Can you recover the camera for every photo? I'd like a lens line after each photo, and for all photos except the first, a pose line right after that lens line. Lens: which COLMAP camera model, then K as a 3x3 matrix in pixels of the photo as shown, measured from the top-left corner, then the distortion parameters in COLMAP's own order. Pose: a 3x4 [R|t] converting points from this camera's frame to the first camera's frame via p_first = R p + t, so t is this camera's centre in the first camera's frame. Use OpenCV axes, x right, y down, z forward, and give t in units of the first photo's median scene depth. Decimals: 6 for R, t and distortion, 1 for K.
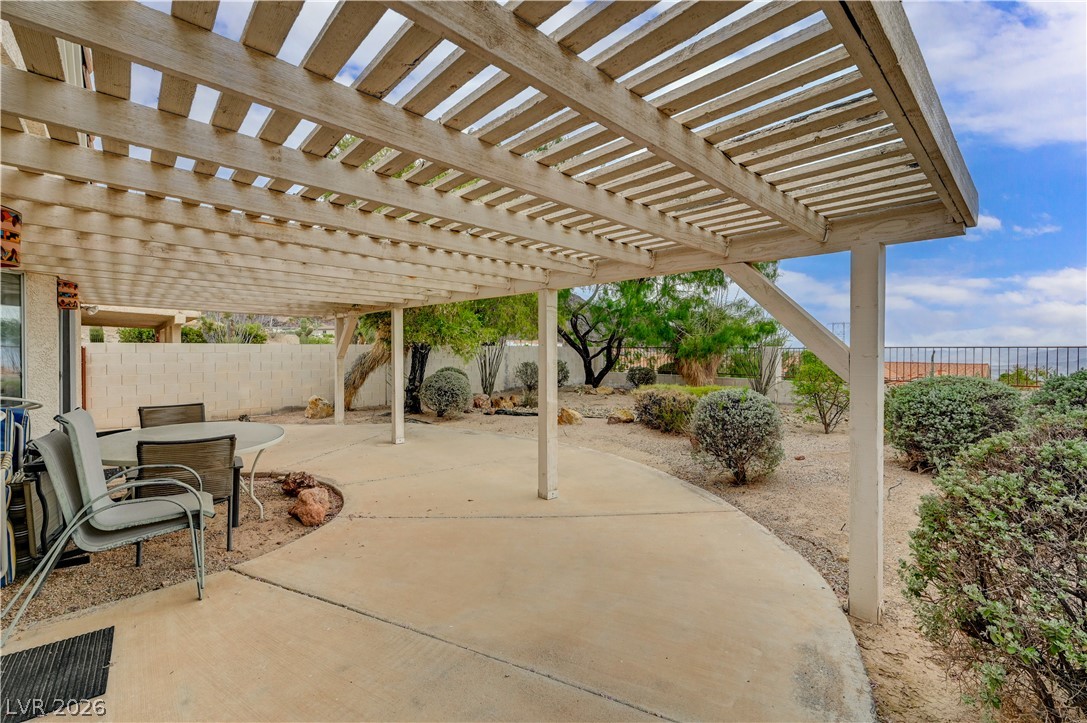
lens RADIAL K [[457.3, 0, 553.2], [0, 457.3, 351.8], [0, 0, 1]] dist [-0.001946, 0.000130]
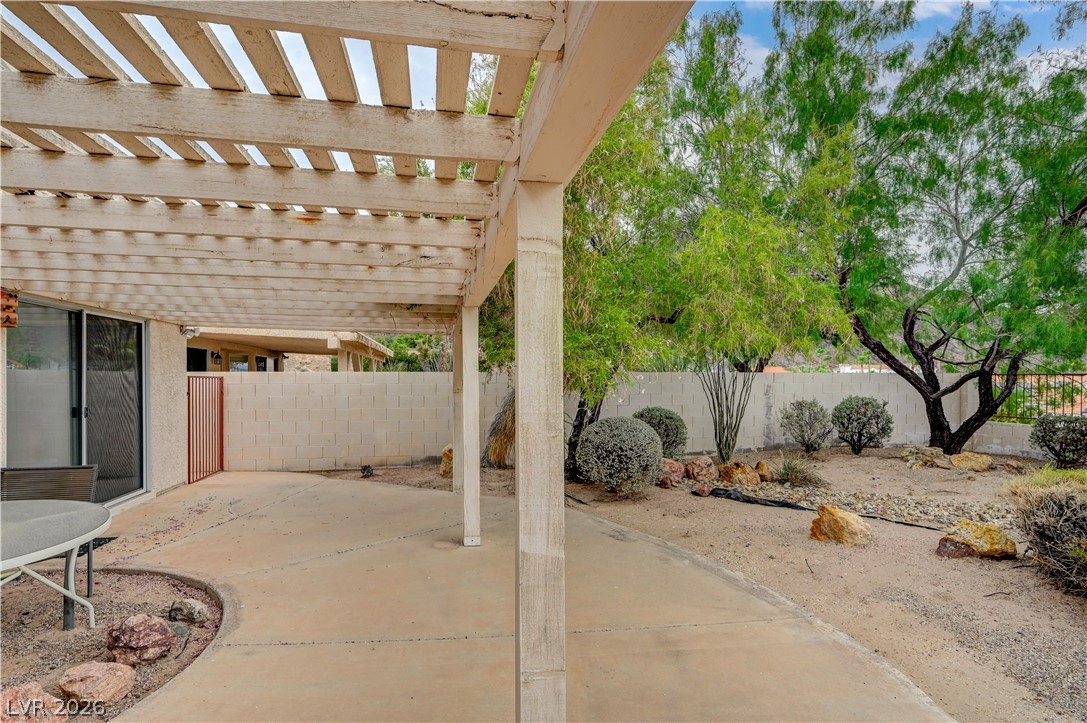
lens RADIAL K [[593.6, 0, 548.1], [0, 593.6, 378.4], [0, 0, 1]] dist [-0.000589, 0.001184]
pose [[0.846002, -0.001711, -0.533177, 0.090449], [-0.000864, 0.999989, -0.004580, -0.002066], [0.533179, 0.004335, 0.845991, 0.286201]]
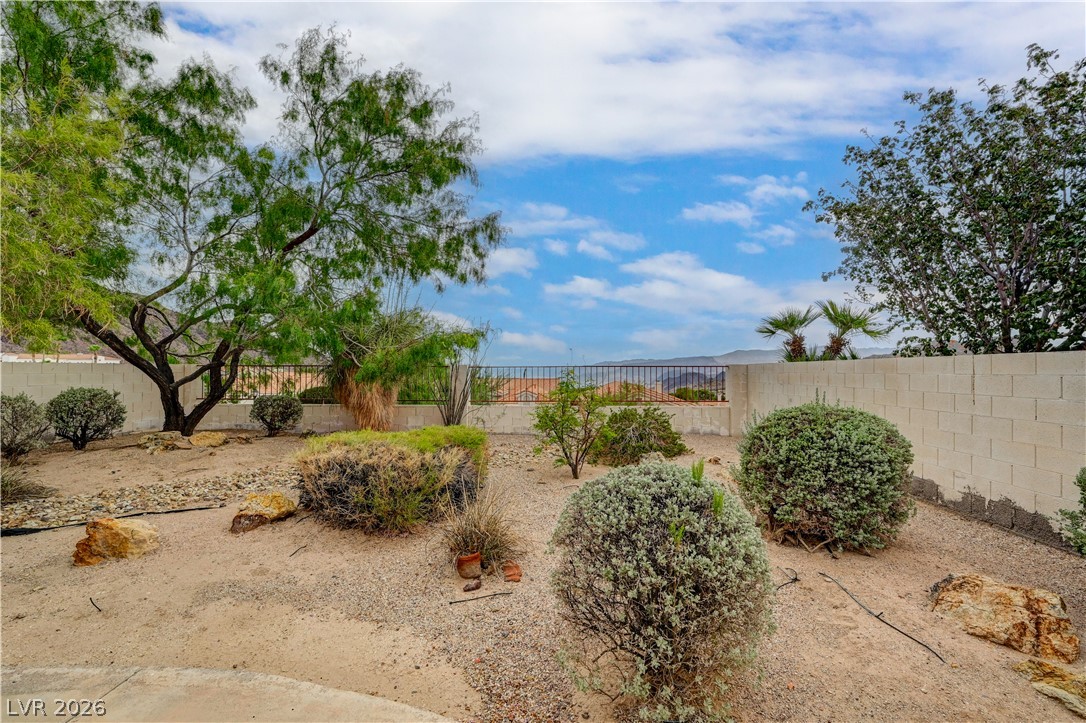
lens RADIAL K [[452.4, 0, 546.0], [0, 452.4, 365.2], [0, 0, 1]] dist [-0.002027, 0.000343]
pose [[0.713995, 0.003983, 0.700140, 0.022396], [0.003615, 0.999950, -0.009374, -0.003525], [-0.700142, 0.009224, 0.713944, 0.382270]]
